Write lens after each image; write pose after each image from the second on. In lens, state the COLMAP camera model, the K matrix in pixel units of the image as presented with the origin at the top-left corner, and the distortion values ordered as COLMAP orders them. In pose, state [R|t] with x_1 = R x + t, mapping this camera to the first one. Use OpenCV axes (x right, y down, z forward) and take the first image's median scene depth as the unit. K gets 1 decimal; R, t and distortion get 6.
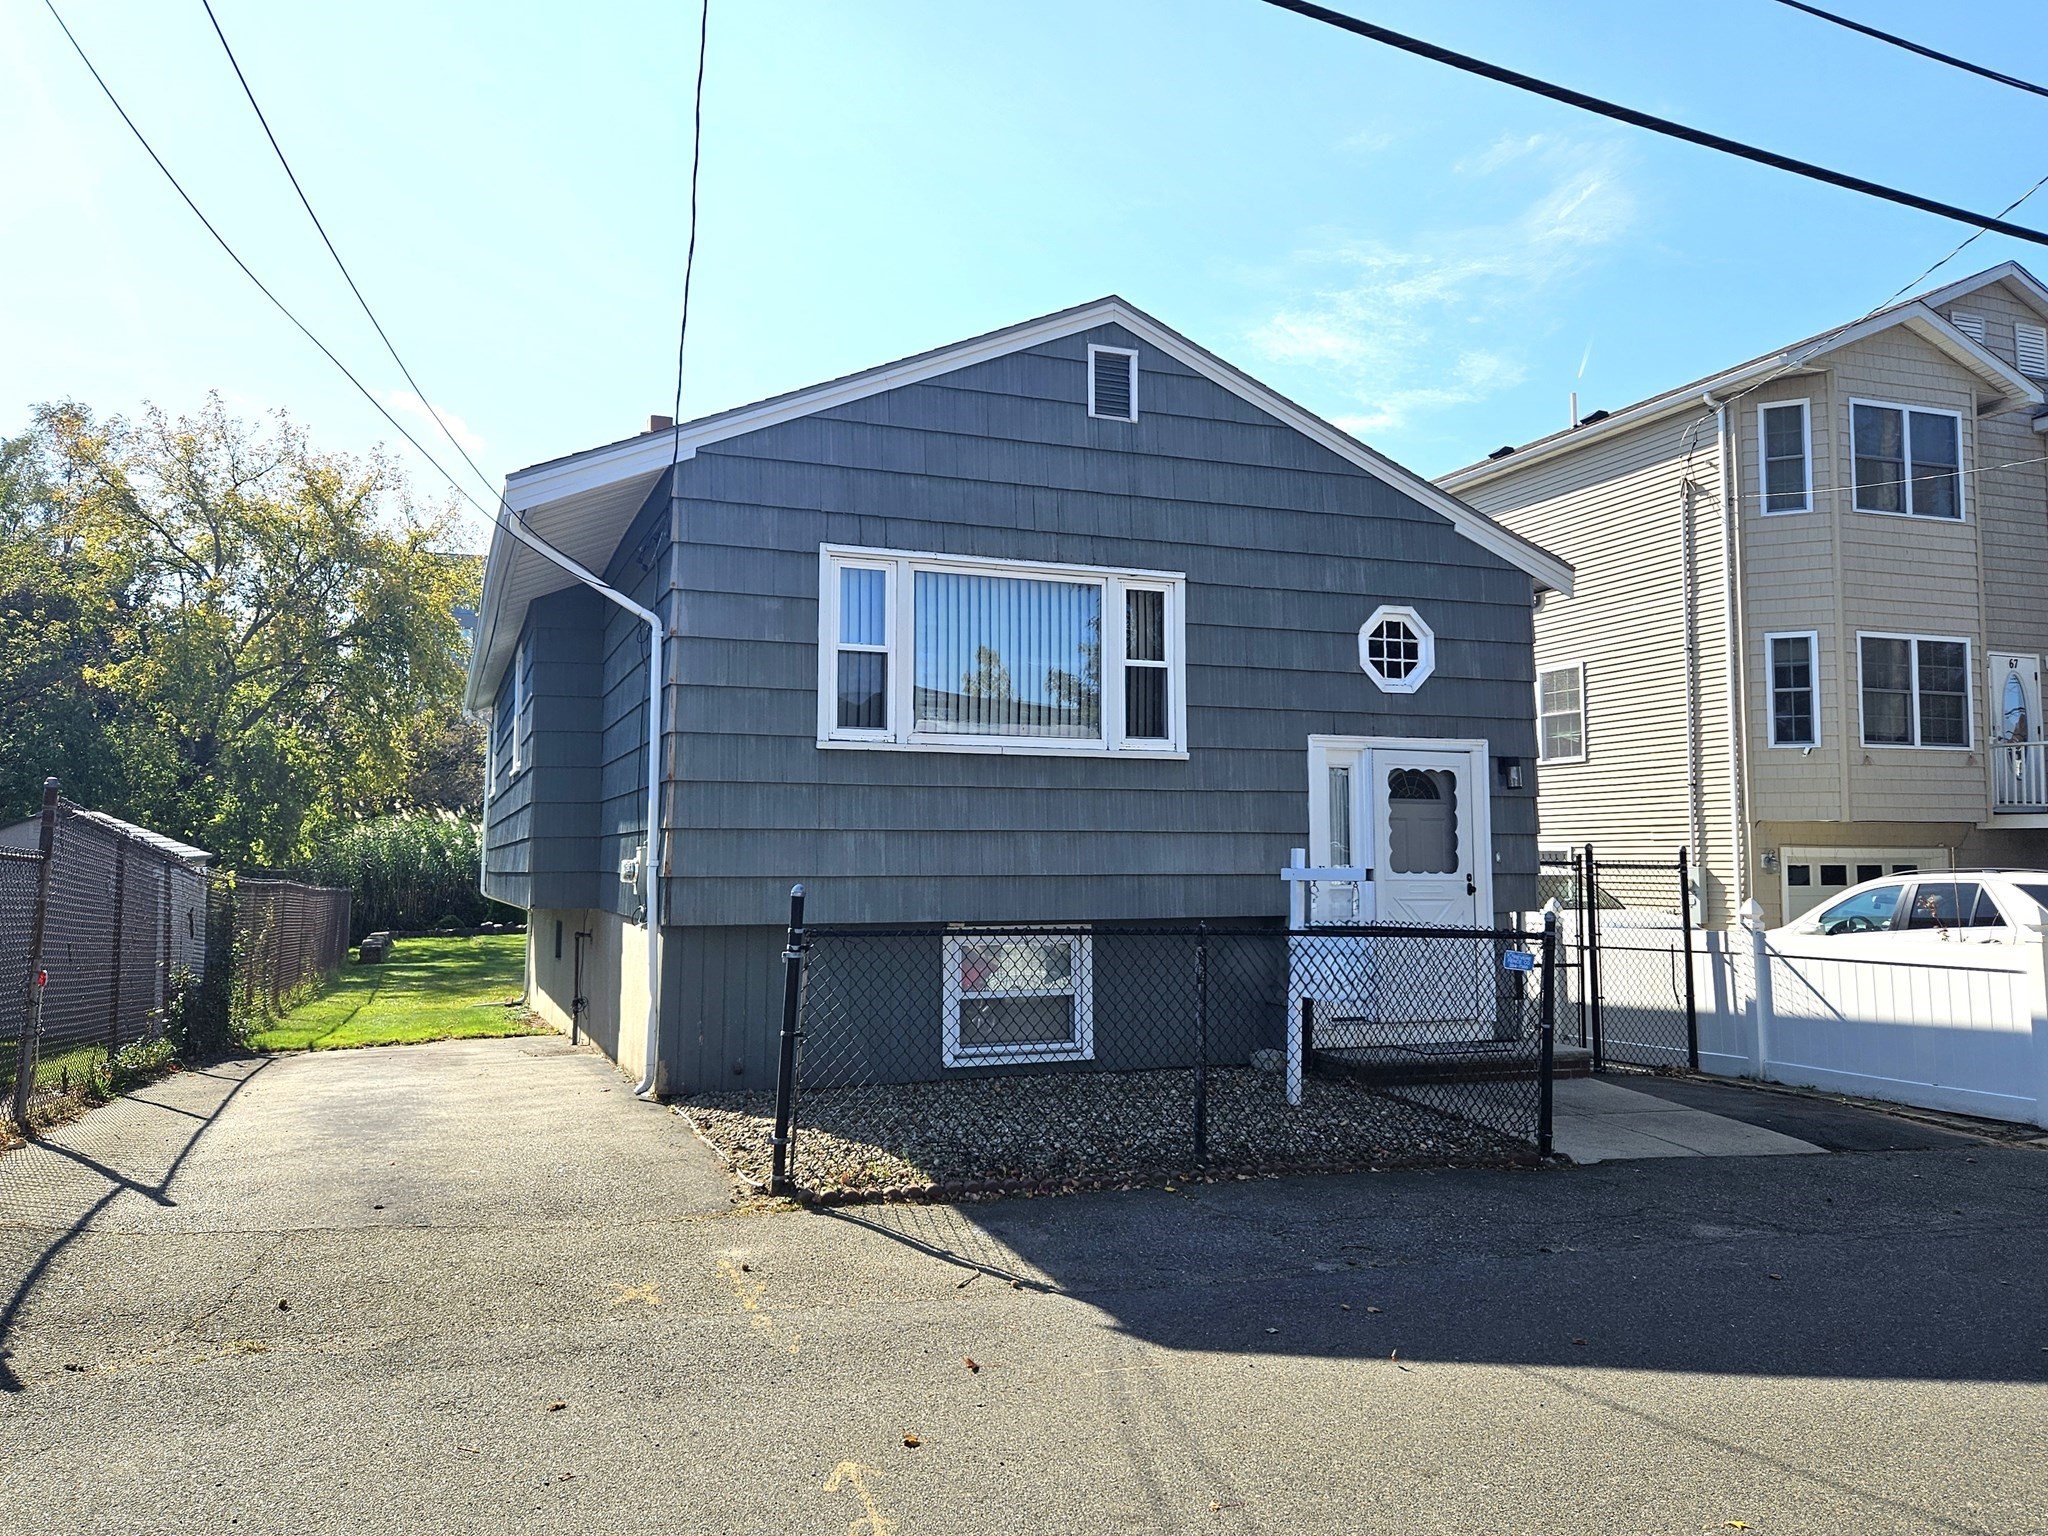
lens RADIAL K [[1379.2, 0, 1024.0], [0, 1379.2, 768.0], [0, 0, 1]] dist [0.087547, -0.069995]
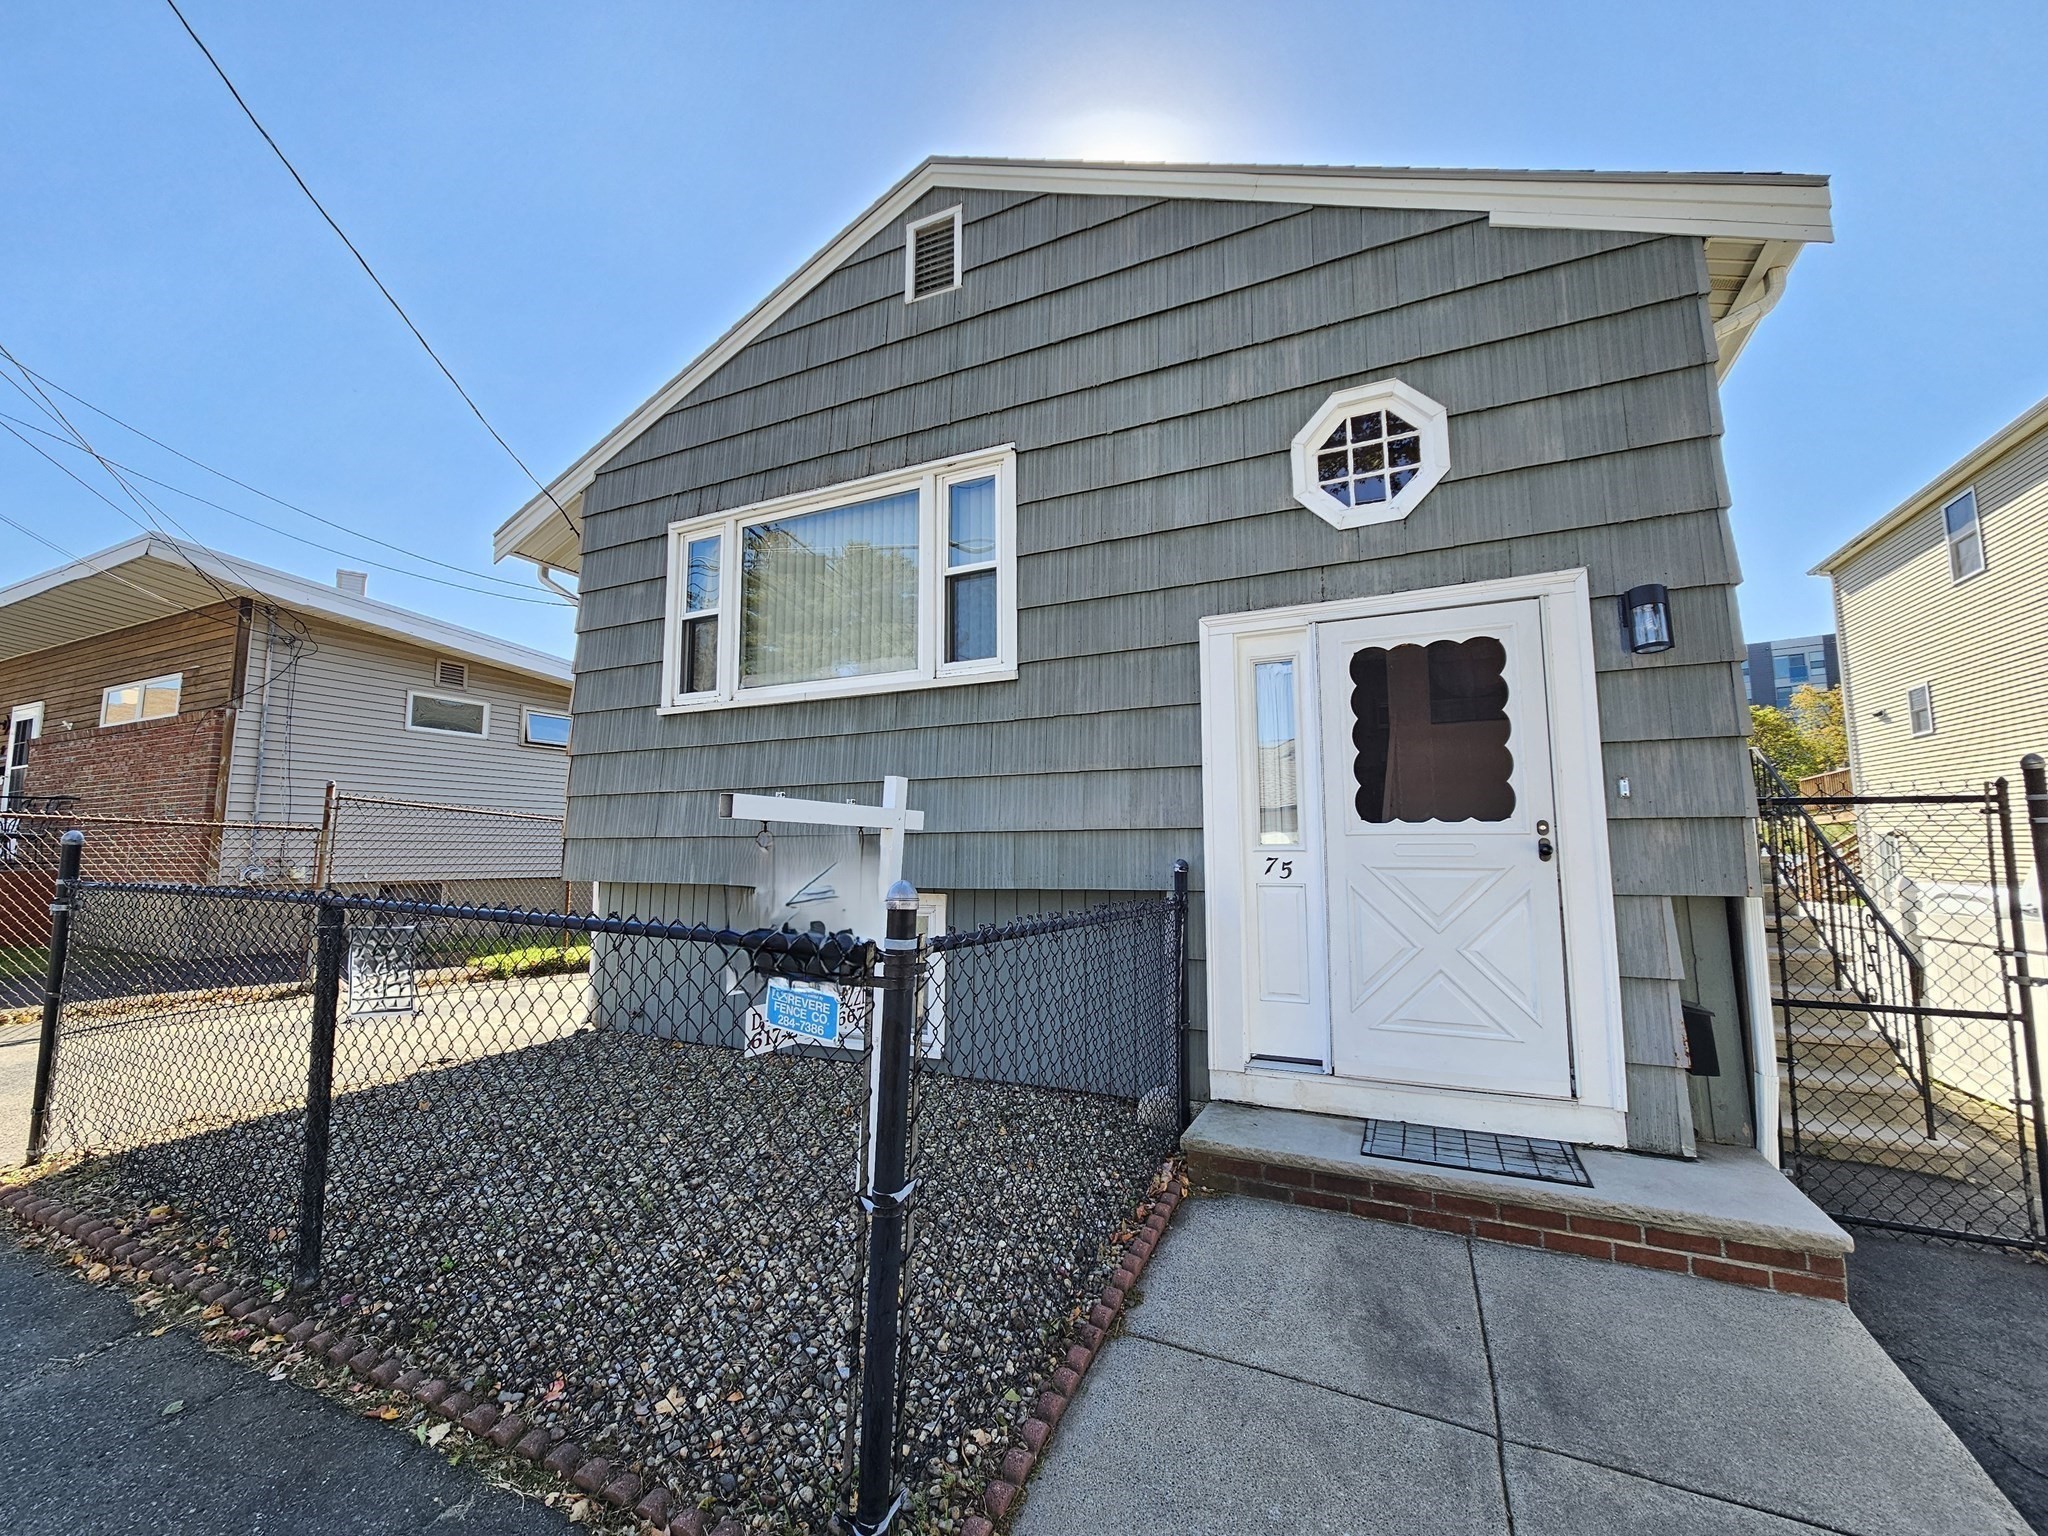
lens RADIAL K [[836.4, 0, 1024.1], [0, 836.4, 764.6], [0, 0, 1]] dist [0.001456, -0.000273]
pose [[0.691104, -0.076166, -0.718731, 0.445249], [0.054462, 0.997092, -0.053296, 0.065084], [0.720700, -0.002311, 0.693243, 0.678434]]
